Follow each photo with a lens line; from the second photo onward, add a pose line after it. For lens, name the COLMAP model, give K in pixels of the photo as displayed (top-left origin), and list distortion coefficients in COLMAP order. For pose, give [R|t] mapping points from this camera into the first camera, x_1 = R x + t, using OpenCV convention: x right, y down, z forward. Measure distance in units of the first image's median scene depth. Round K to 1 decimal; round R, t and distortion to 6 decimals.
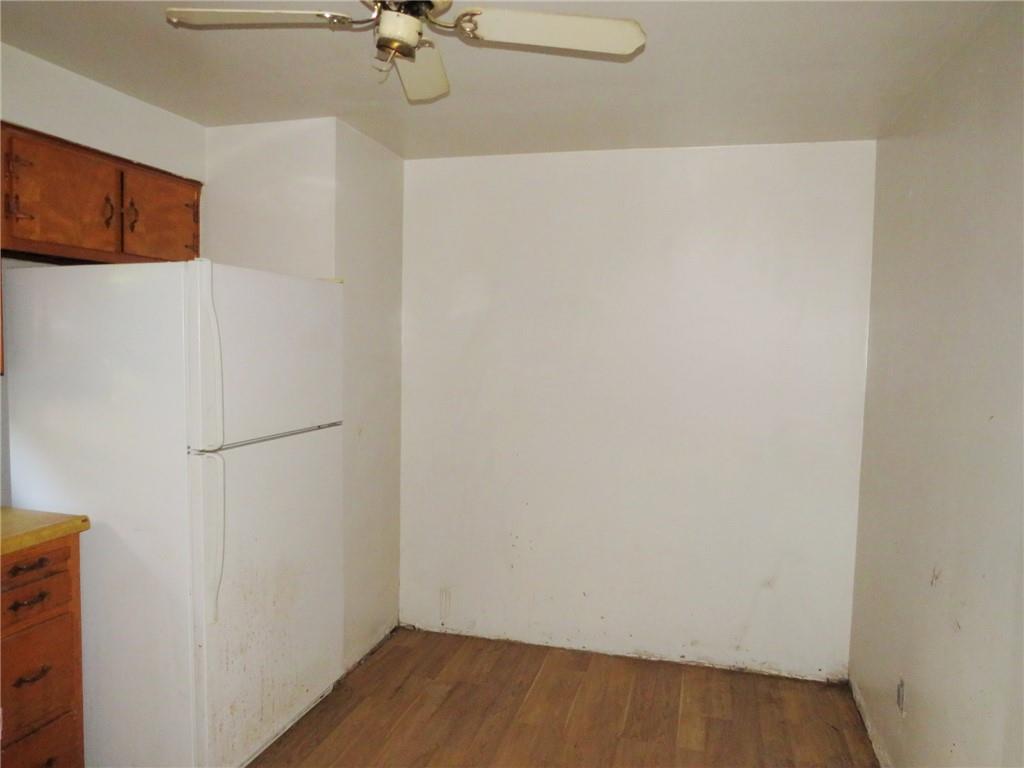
lens RADIAL K [[727.1, 0, 508.3], [0, 727.1, 382.1], [0, 0, 1]] dist [-0.022008, 0.001021]
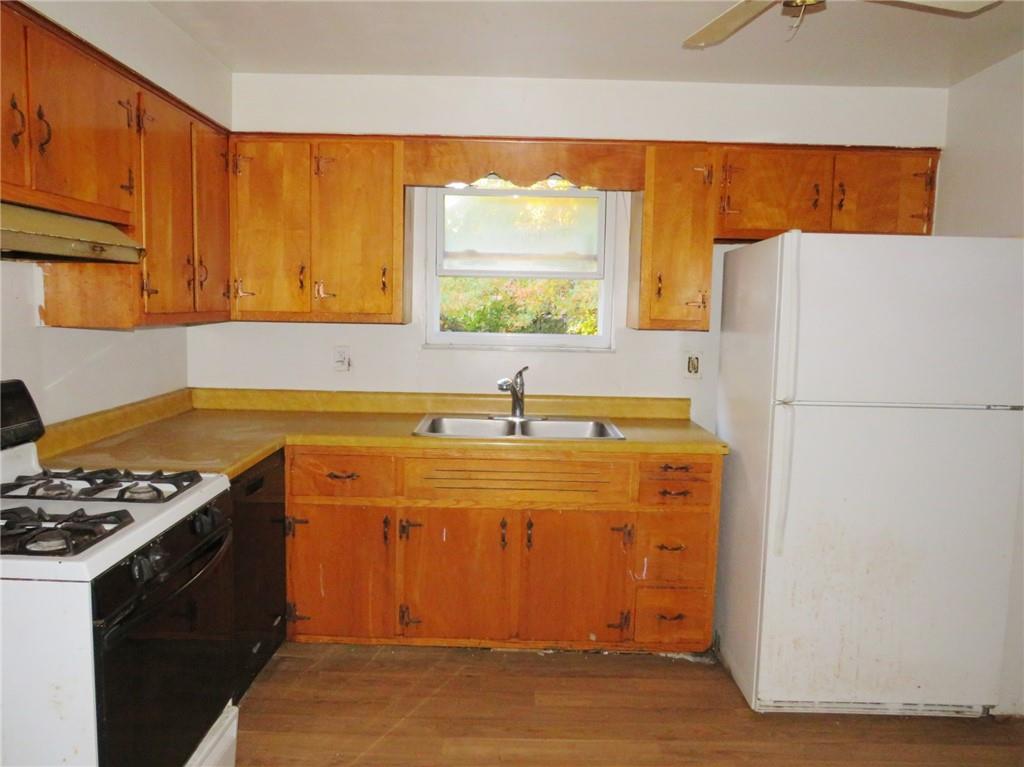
lens RADIAL K [[727.1, 0, 508.3], [0, 727.1, 381.6], [0, 0, 1]] dist [-0.022008, 0.001021]
pose [[0.267375, 0.083112, -0.960001, 0.490358], [-0.073533, 0.995128, 0.065673, 0.020203], [0.960783, 0.053033, 0.272184, 0.257863]]
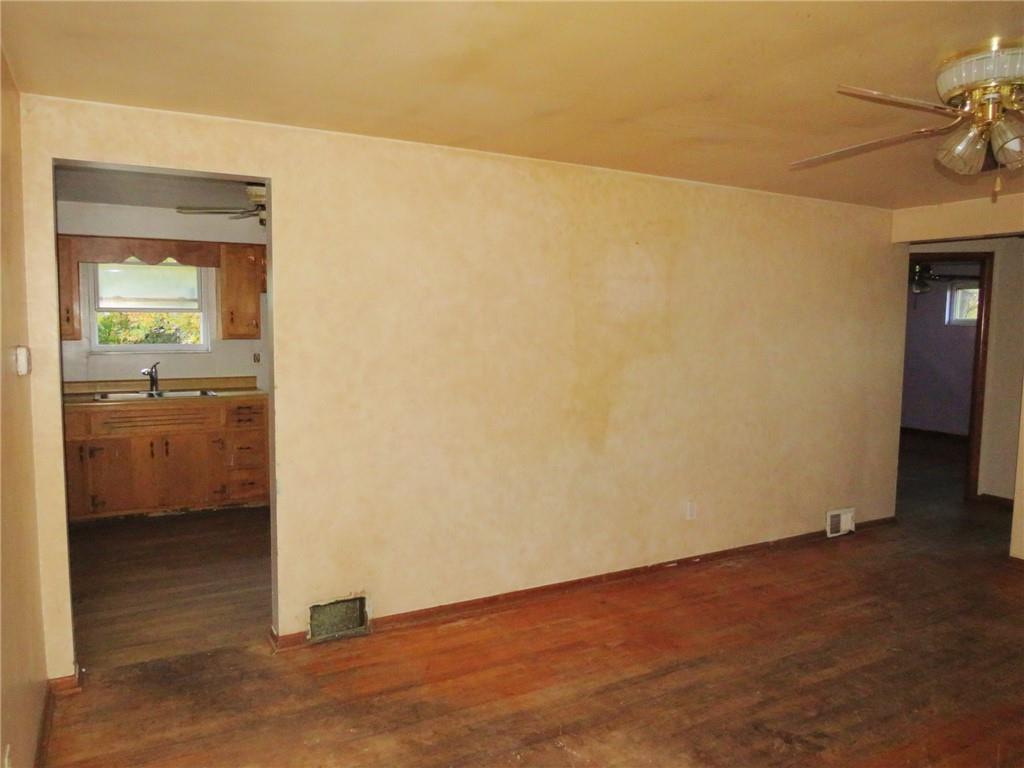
lens RADIAL K [[727.1, 0, 508.3], [0, 727.1, 382.1], [0, 0, 1]] dist [-0.022008, 0.001021]
pose [[0.700846, 0.042540, -0.712043, 1.748741], [-0.034964, 0.999069, 0.025274, 0.043749], [0.712456, 0.007183, 0.701680, -0.207833]]
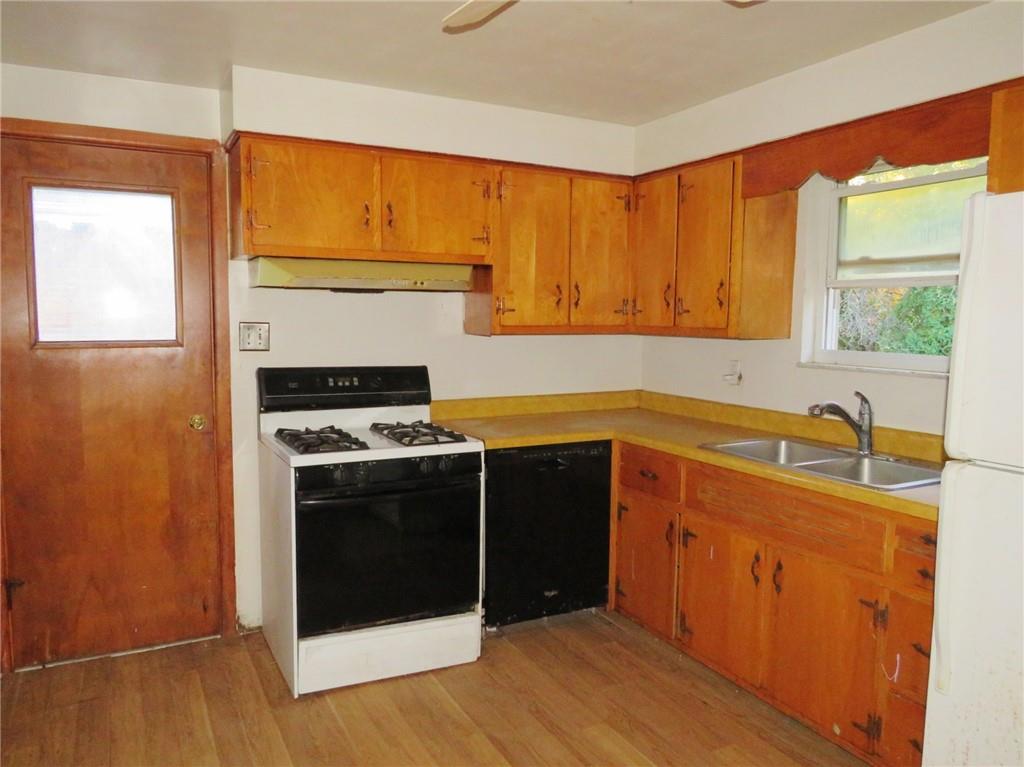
lens RADIAL K [[727.1, 0, 508.3], [0, 727.1, 381.6], [0, 0, 1]] dist [-0.022008, 0.001021]
pose [[-0.715761, 0.031991, -0.697612, 0.372411], [-0.070041, 0.990624, 0.117292, -0.030271], [0.694824, 0.132815, -0.706810, 1.070723]]
